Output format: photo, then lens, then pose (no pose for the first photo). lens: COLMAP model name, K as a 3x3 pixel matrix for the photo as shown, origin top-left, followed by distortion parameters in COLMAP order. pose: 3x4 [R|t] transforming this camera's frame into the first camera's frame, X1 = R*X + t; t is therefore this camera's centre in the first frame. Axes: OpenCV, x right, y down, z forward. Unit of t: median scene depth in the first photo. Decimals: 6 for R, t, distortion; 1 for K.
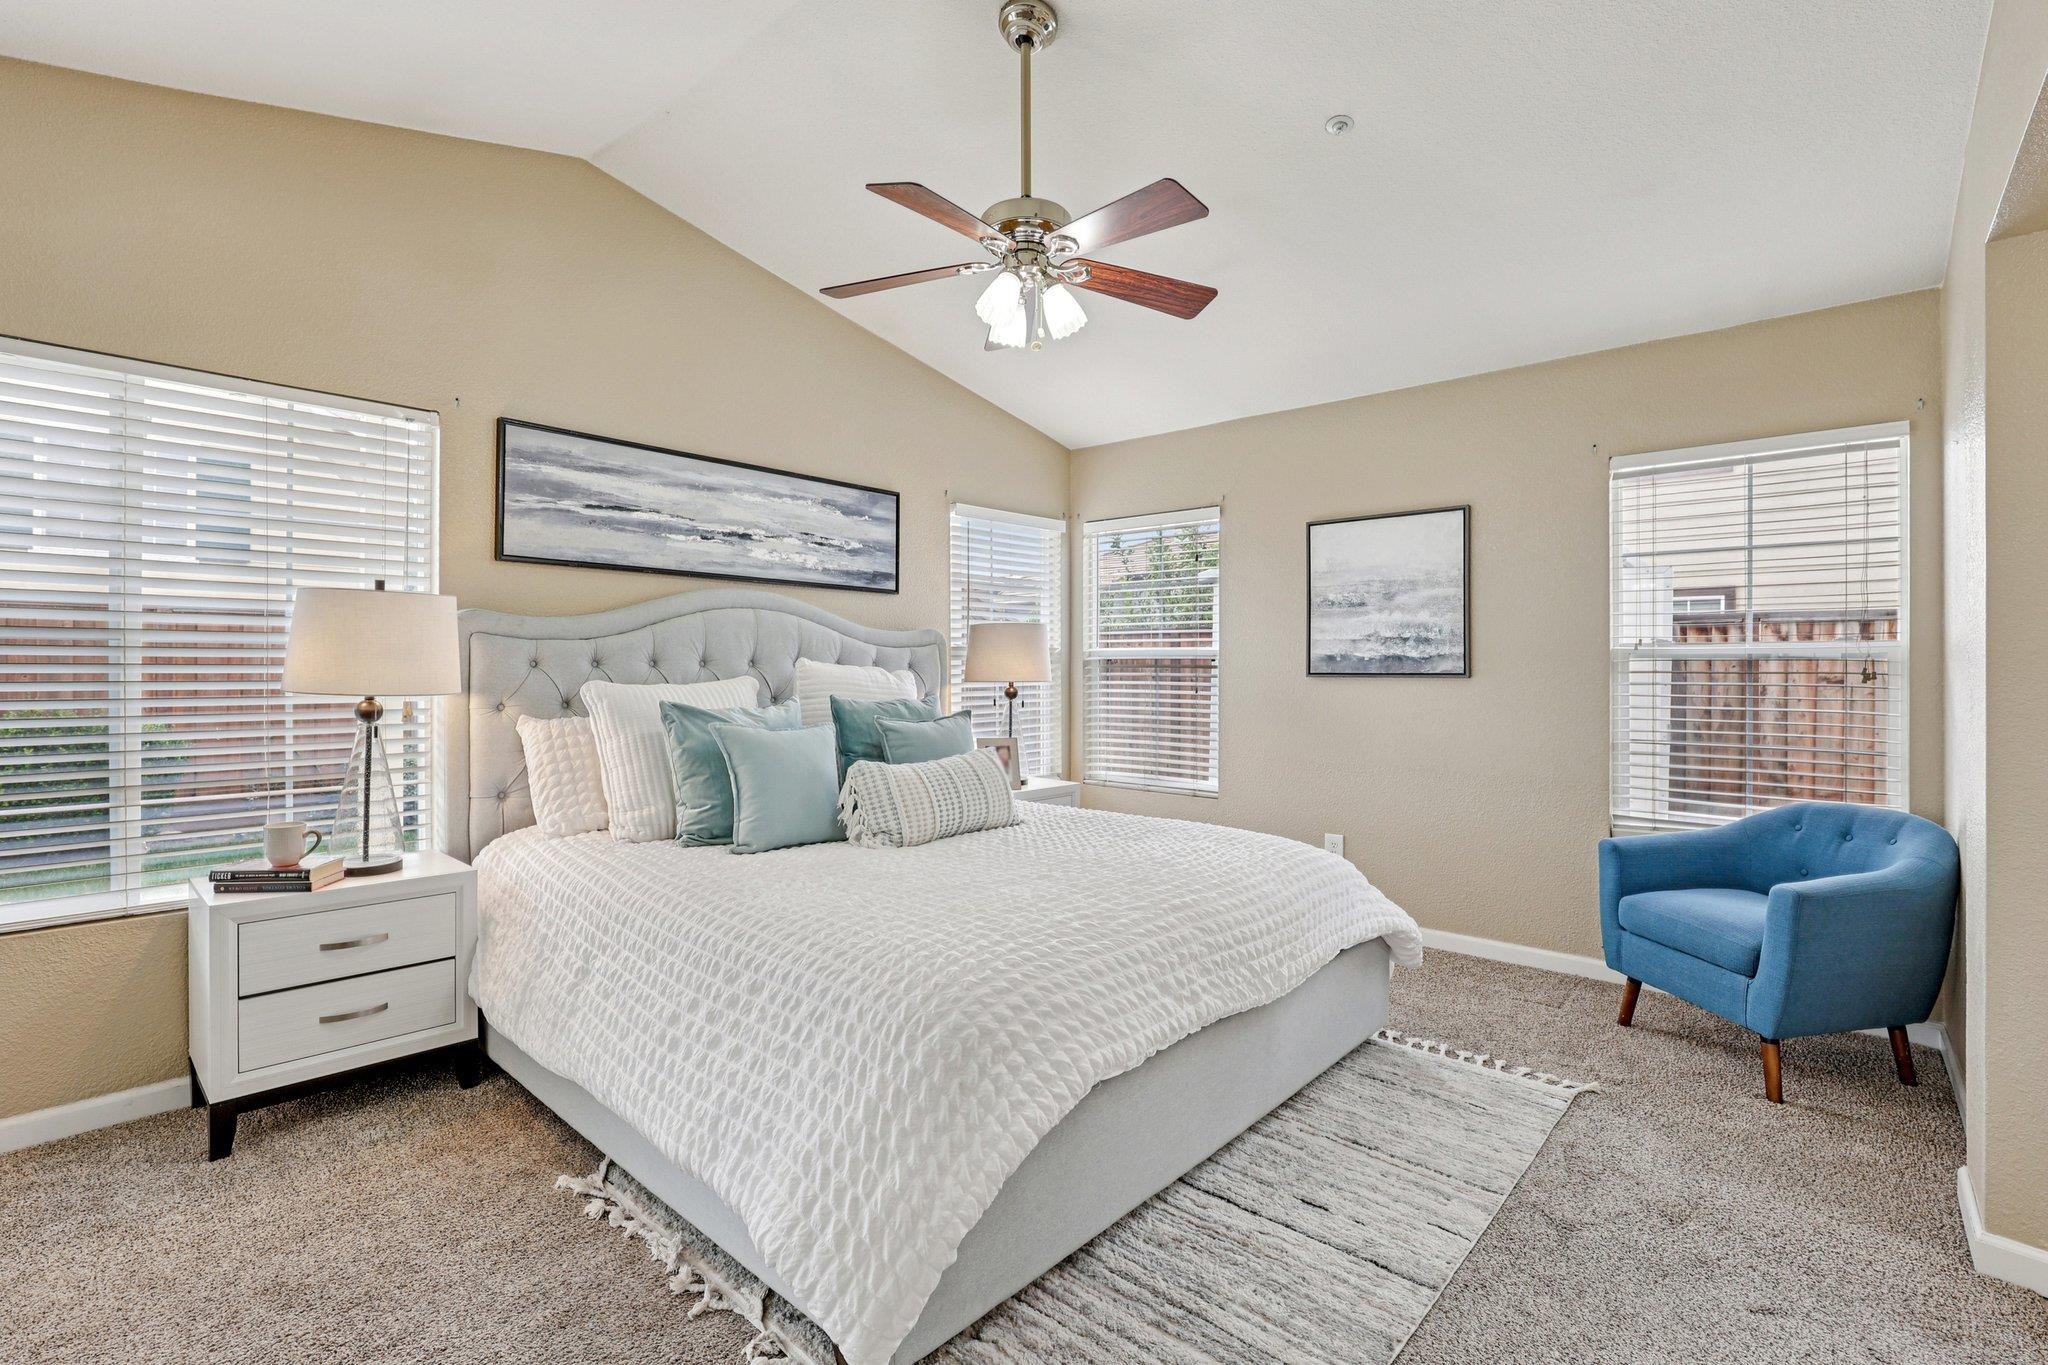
lens RADIAL K [[943.6, 0, 1027.7], [0, 943.6, 673.0], [0, 0, 1]] dist [-0.033581, 0.004955]
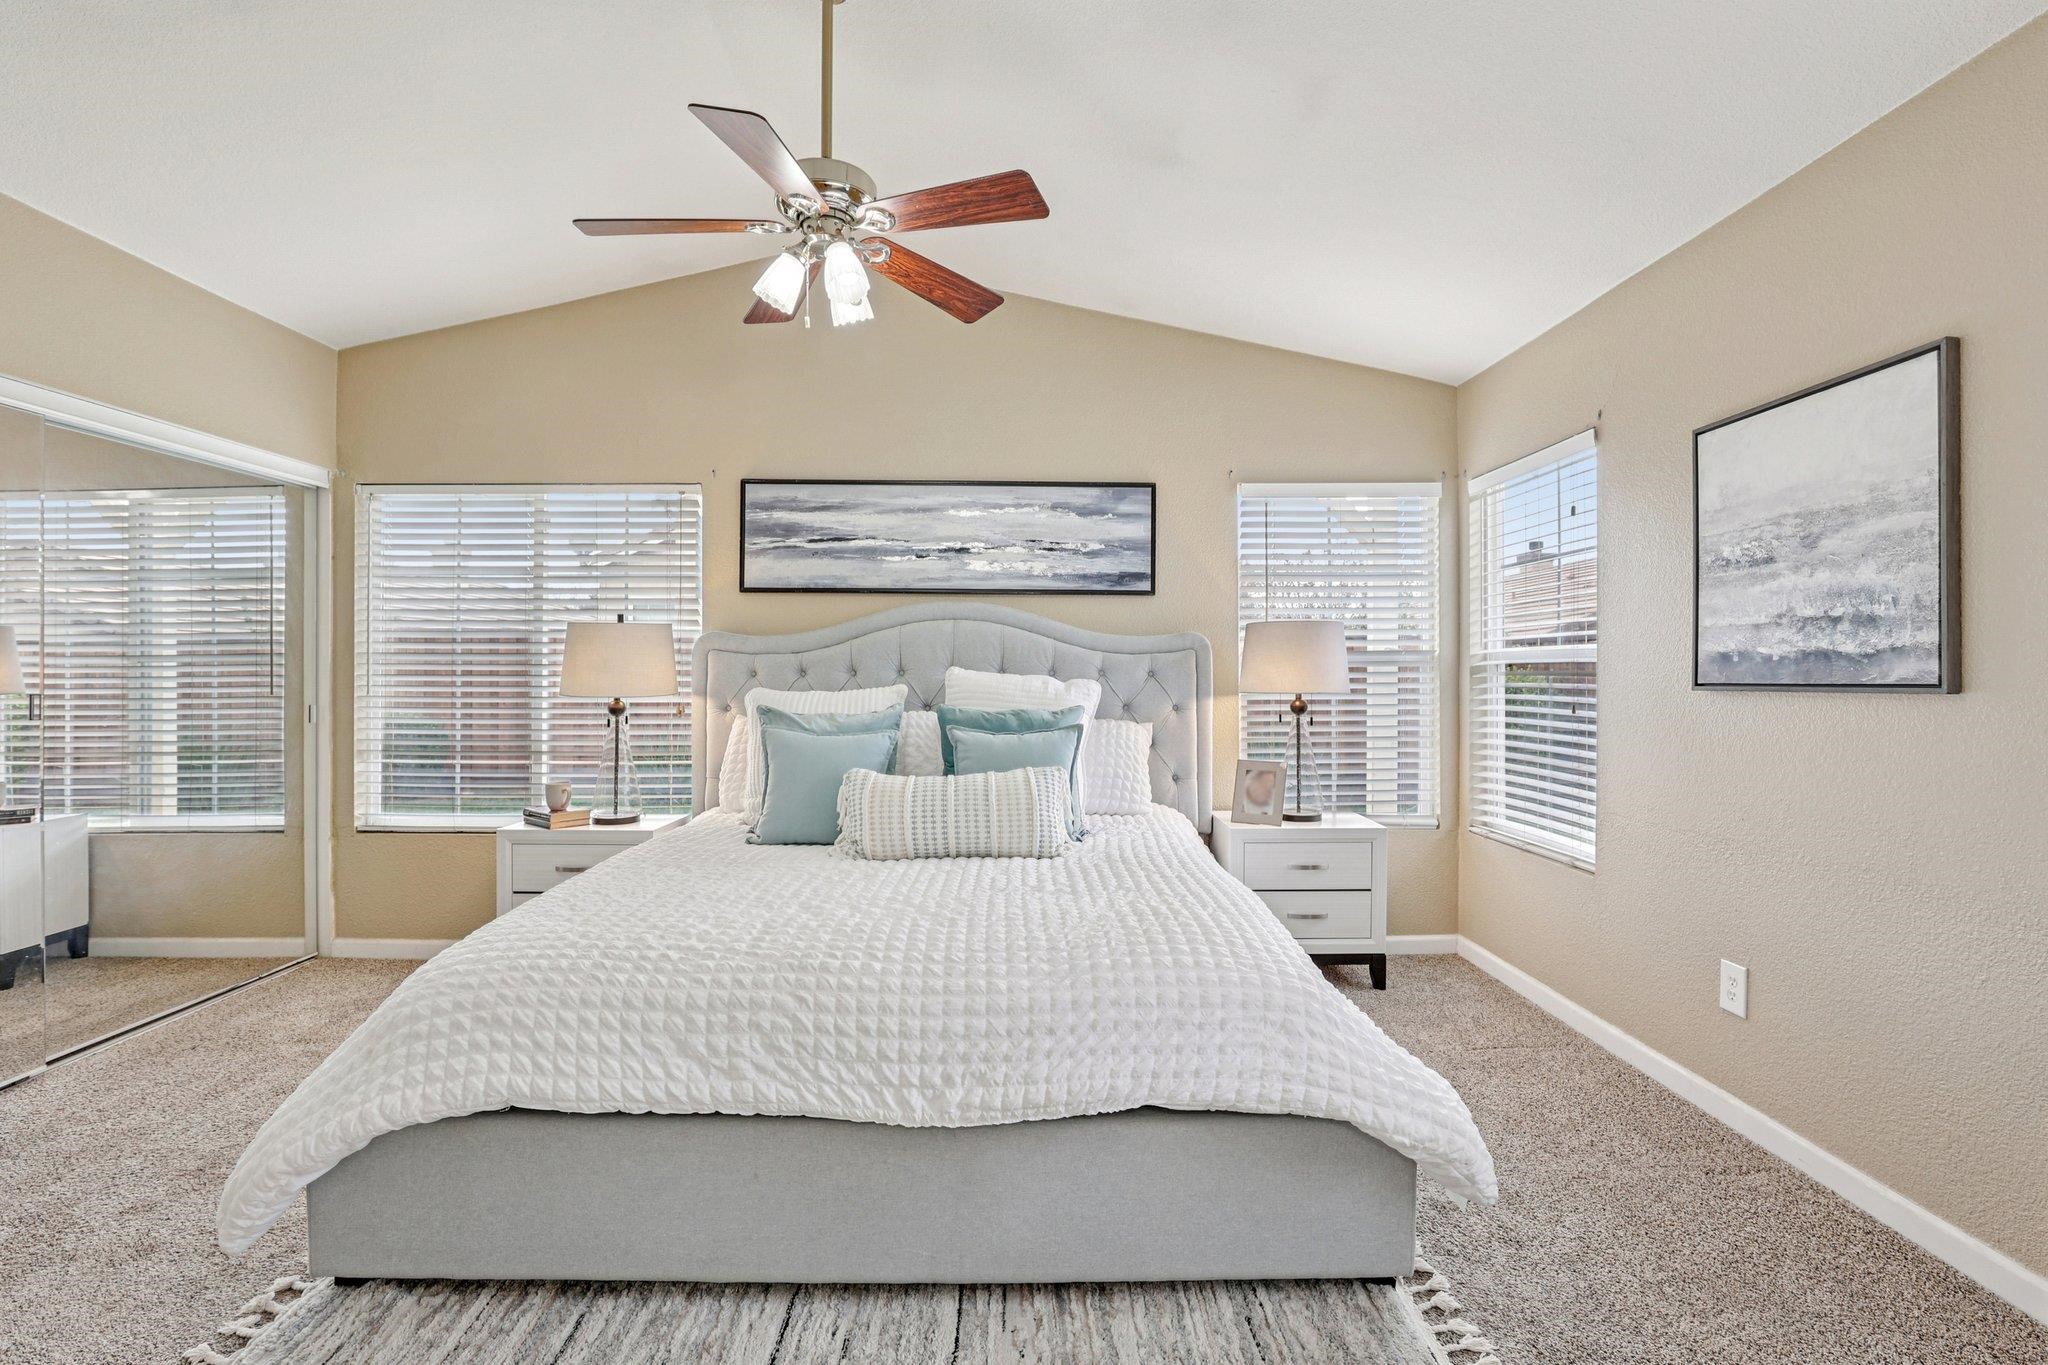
lens RADIAL K [[943.6, 0, 1021.8], [0, 943.6, 689.2], [0, 0, 1]] dist [-0.033581, 0.004955]
pose [[0.679042, 0.007183, -0.734065, 0.490310], [-0.001681, 0.999965, 0.008230, -0.000251], [0.734098, -0.004354, 0.679030, 0.321151]]
